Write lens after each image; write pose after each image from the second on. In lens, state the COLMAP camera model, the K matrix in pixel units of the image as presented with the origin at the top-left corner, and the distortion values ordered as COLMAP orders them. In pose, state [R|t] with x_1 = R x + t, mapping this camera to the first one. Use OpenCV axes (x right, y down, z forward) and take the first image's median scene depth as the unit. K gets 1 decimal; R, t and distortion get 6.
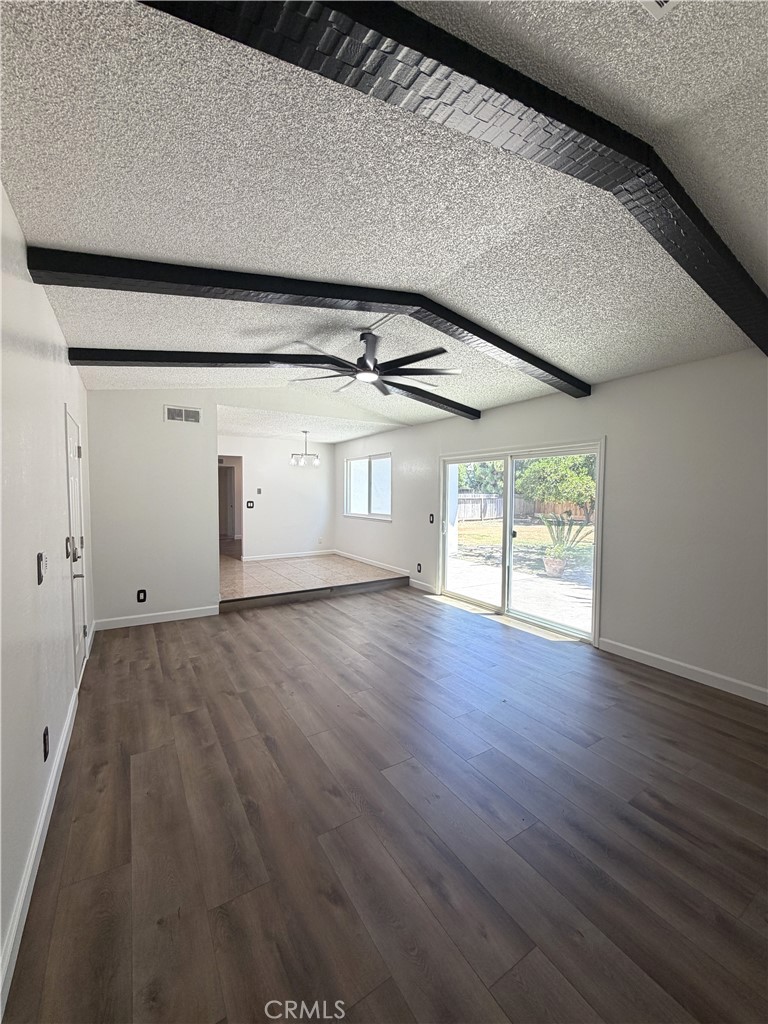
lens RADIAL K [[408.3, 0, 384.8], [0, 408.3, 507.5], [0, 0, 1]] dist [-0.003157, 0.000338]
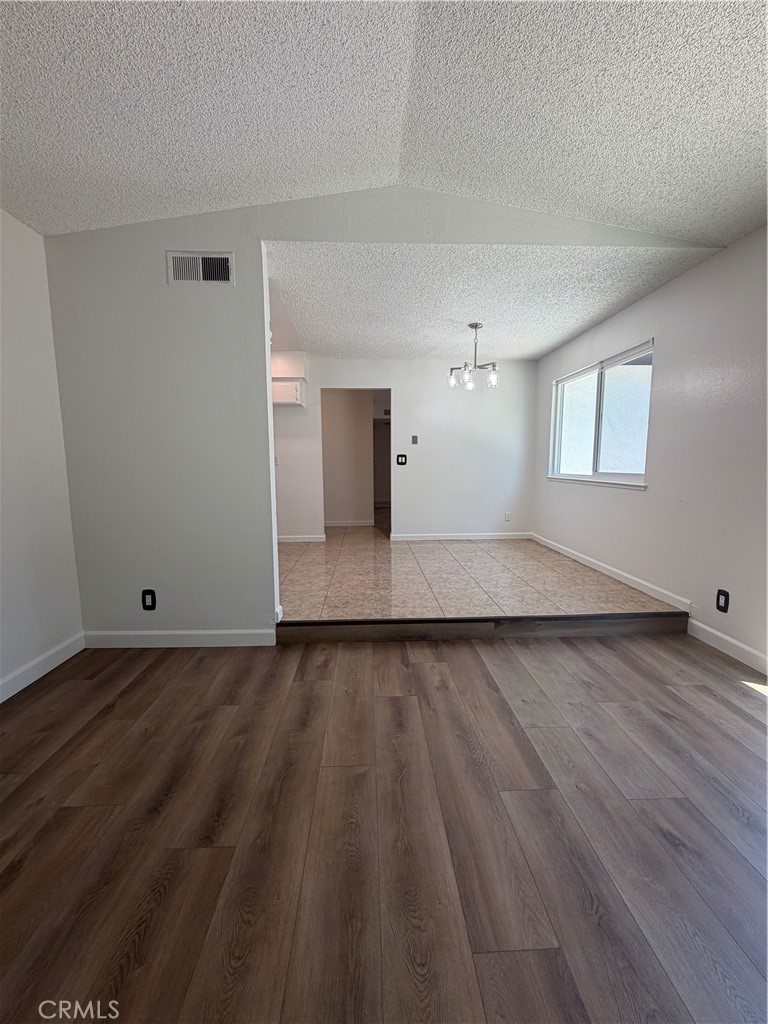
lens RADIAL K [[408.3, 0, 383.4], [0, 408.3, 511.8], [0, 0, 1]] dist [-0.003157, 0.000338]
pose [[0.867102, 0.051416, -0.495469, -0.017640], [-0.008791, 0.996083, 0.087980, 0.034245], [0.498052, -0.071932, 0.864158, 0.646164]]
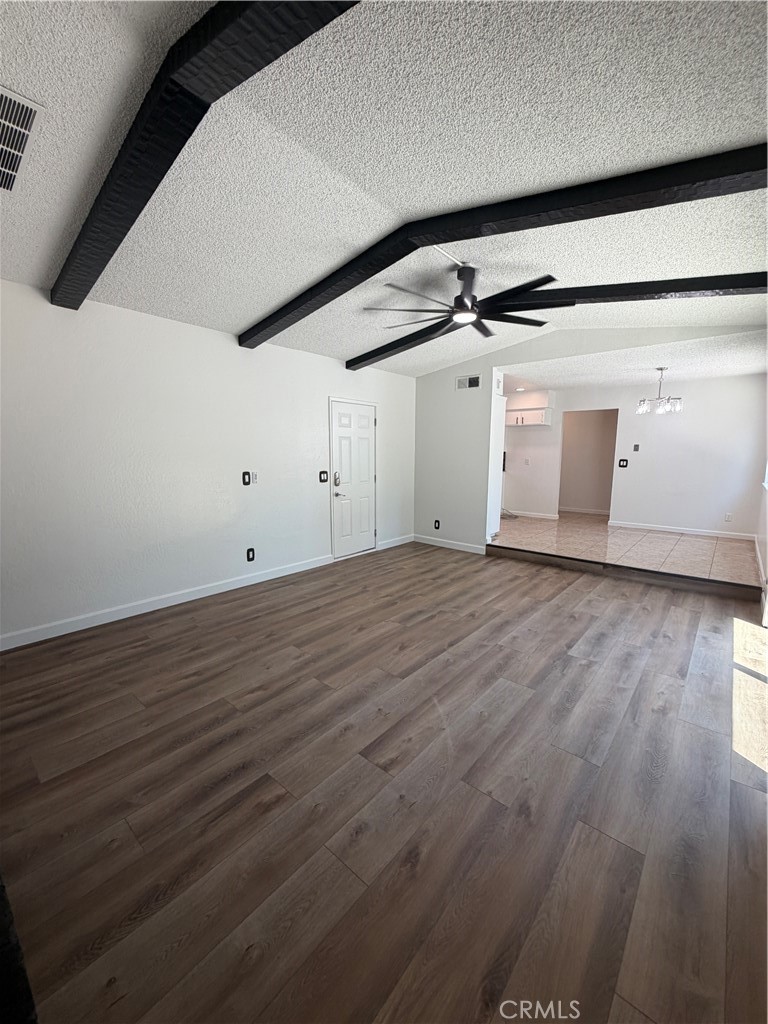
lens RADIAL K [[408.3, 0, 385.1], [0, 408.3, 506.6], [0, 0, 1]] dist [-0.003157, 0.000338]
pose [[0.294960, 0.123972, -0.947433, 0.618921], [-0.037245, 0.992286, 0.118246, 0.001555], [0.954783, 0.000410, 0.297302, 0.411992]]
